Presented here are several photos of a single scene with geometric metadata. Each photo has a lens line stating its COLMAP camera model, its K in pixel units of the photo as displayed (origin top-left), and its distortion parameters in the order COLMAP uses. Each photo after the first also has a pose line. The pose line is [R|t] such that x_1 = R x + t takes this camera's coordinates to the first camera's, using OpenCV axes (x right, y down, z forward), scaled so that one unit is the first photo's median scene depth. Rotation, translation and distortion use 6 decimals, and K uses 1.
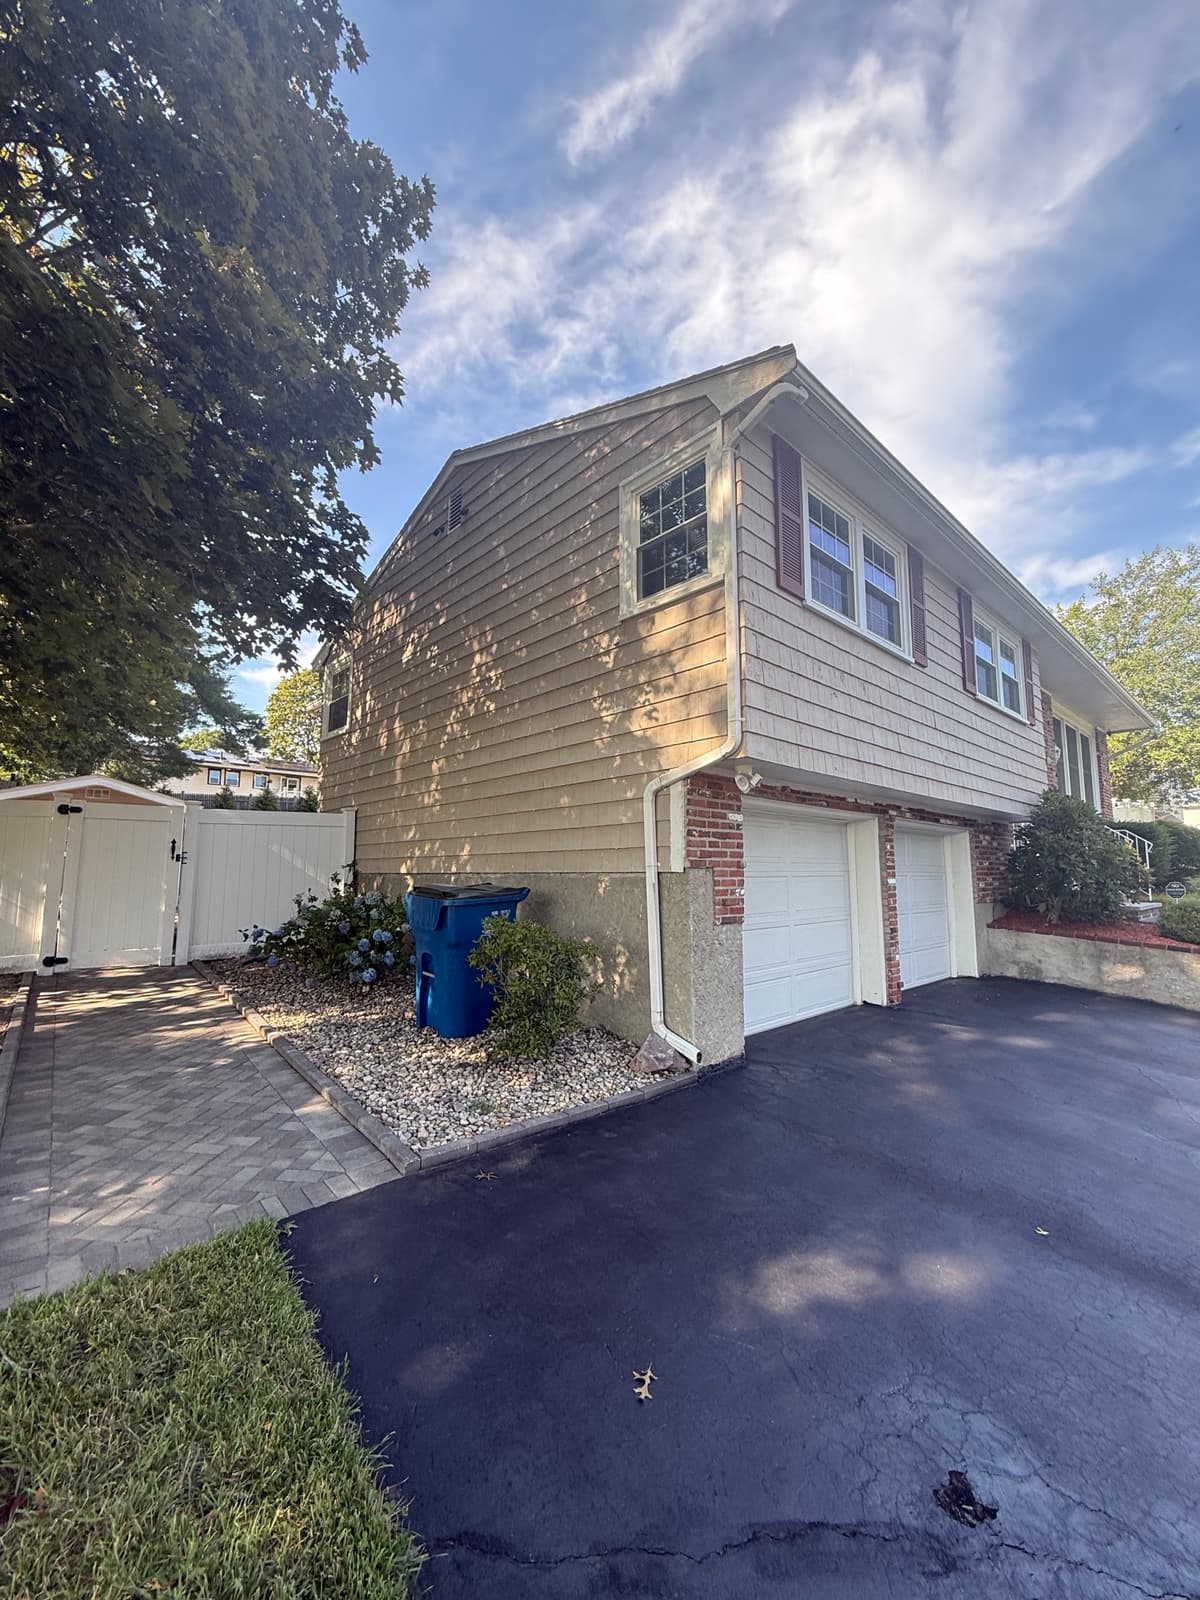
lens RADIAL K [[643.0, 0, 600.0], [0, 643.0, 800.0], [0, 0, 1]] dist [-0.001495, -0.000177]
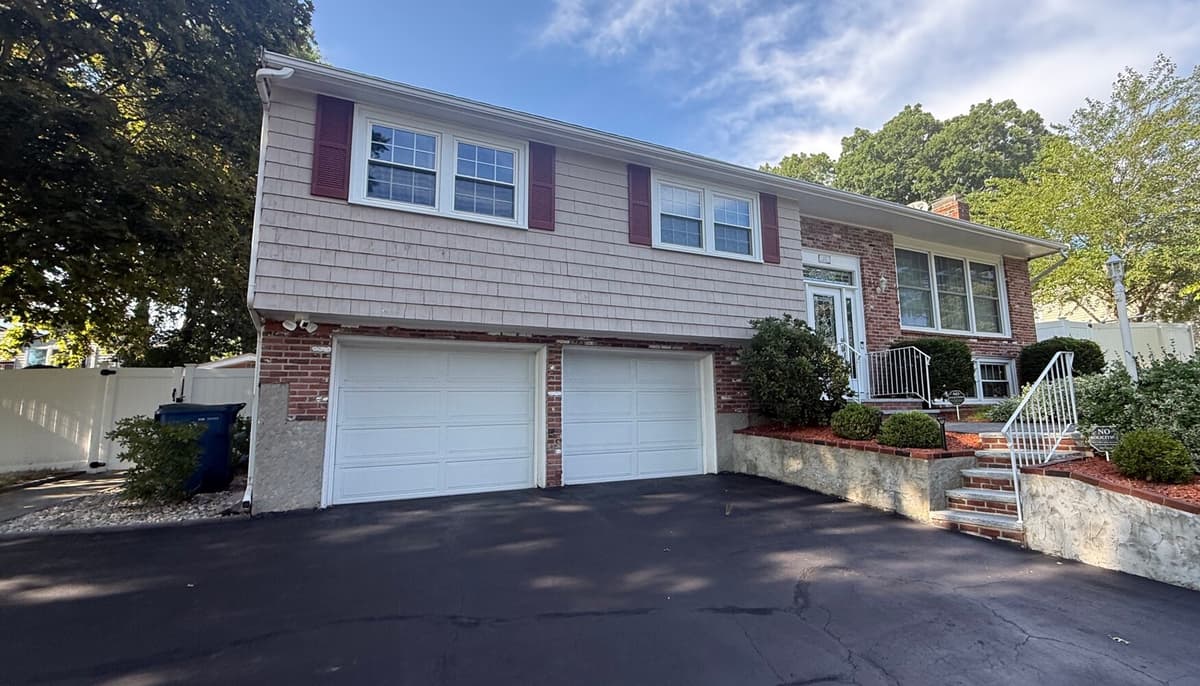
lens RADIAL K [[523.7, 0, 600.0], [0, 523.7, 343.0], [0, 0, 1]] dist [0.002613, 0.000206]
pose [[0.972892, -0.063008, -0.222510, 0.713731], [0.057185, 0.997834, -0.032523, 0.057123], [0.224078, 0.018917, 0.974388, -0.025161]]
